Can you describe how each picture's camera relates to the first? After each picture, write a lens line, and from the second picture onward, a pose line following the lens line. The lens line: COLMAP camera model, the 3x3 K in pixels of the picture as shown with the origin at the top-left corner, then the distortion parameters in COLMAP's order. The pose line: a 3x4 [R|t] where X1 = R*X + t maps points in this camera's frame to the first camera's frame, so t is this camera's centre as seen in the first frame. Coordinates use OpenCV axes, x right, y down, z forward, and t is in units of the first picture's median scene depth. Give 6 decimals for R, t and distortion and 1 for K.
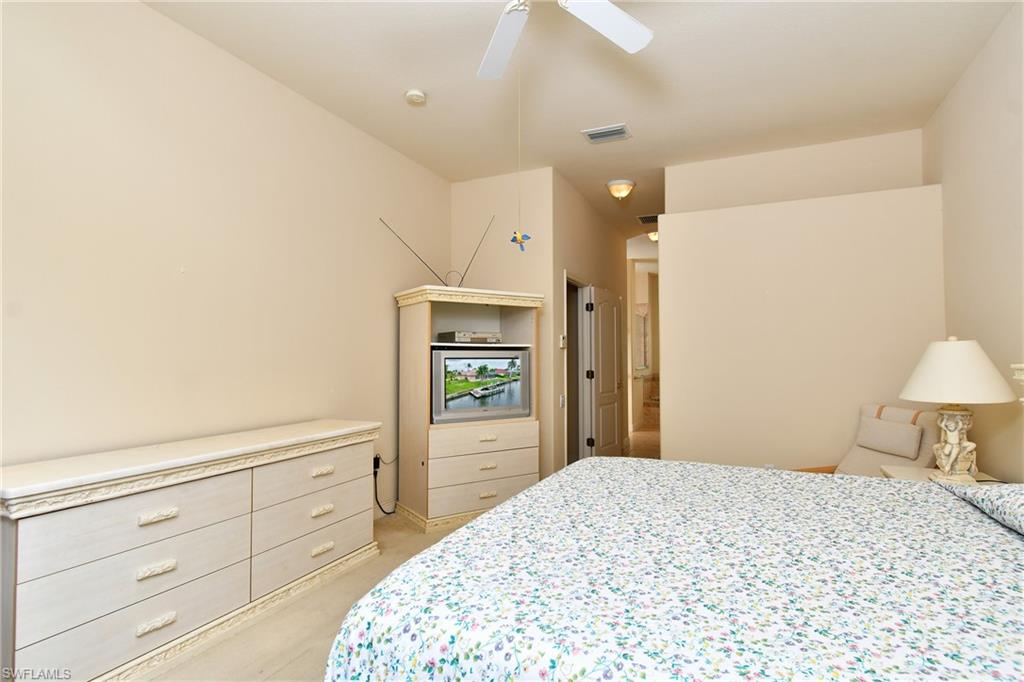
lens RADIAL K [[505.8, 0, 512.0], [0, 505.8, 341.0], [0, 0, 1]] dist [-0.000222, 0.000069]
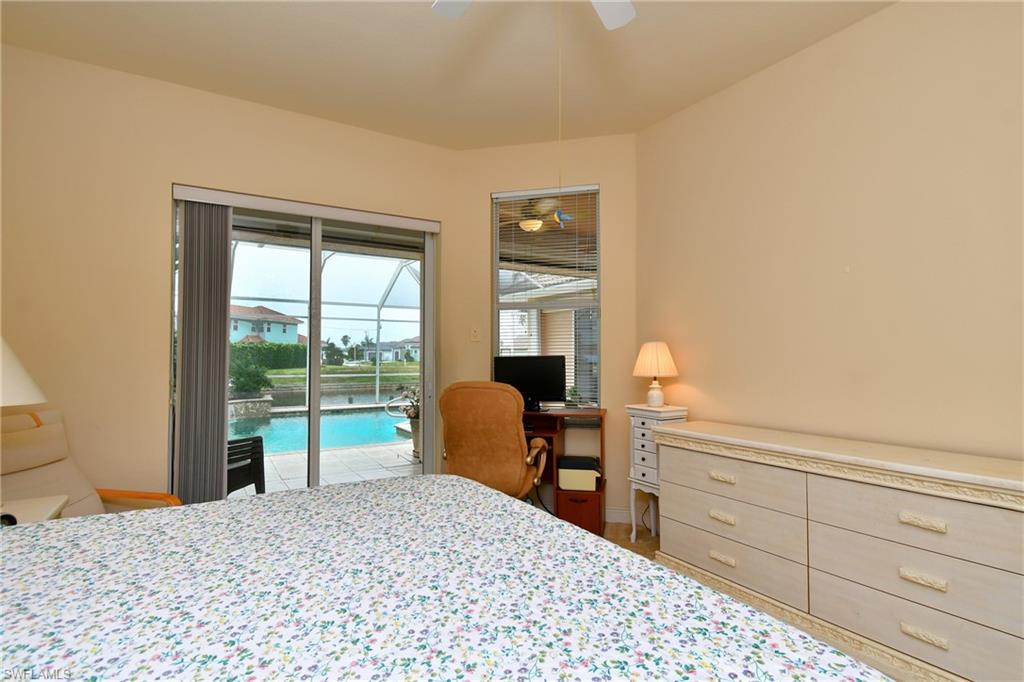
lens RADIAL K [[505.8, 0, 512.0], [0, 505.8, 341.0], [0, 0, 1]] dist [-0.000222, 0.000069]
pose [[-0.538908, -0.025620, -0.841975, 1.046393], [0.024510, 0.998637, -0.046075, 0.063891], [0.842008, -0.045467, -0.537545, 1.886559]]
